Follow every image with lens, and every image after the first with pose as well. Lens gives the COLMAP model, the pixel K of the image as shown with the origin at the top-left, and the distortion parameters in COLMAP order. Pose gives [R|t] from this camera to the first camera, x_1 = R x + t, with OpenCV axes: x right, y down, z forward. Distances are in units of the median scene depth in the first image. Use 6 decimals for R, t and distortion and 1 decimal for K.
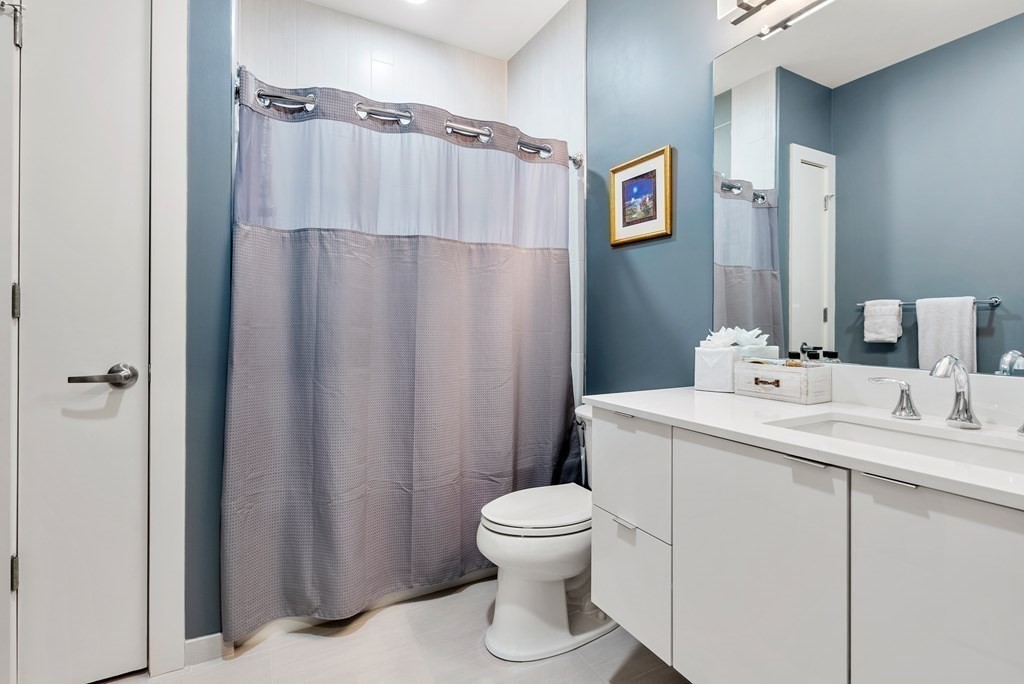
lens RADIAL K [[473.8, 0, 512.3], [0, 473.8, 334.2], [0, 0, 1]] dist [-0.004765, -0.000536]
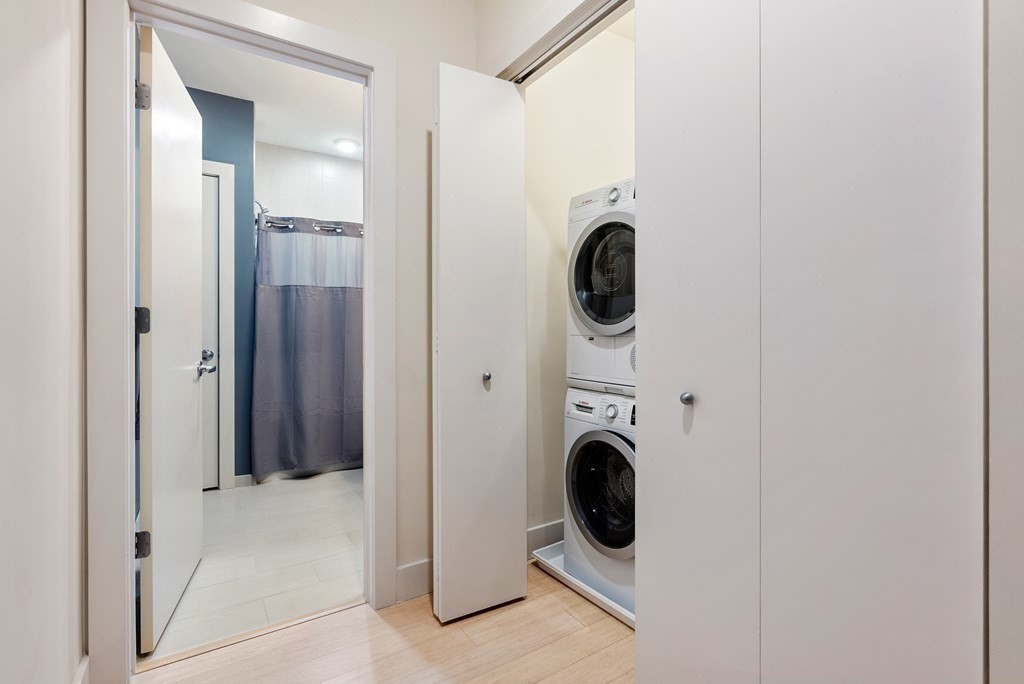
lens RADIAL K [[473.8, 0, 509.9], [0, 473.8, 338.8], [0, 0, 1]] dist [-0.004765, -0.000536]
pose [[0.997742, -0.004810, 0.066984, 0.387883], [0.004734, 0.999988, 0.001303, 0.013034], [-0.066990, -0.000983, 0.997753, -1.132640]]
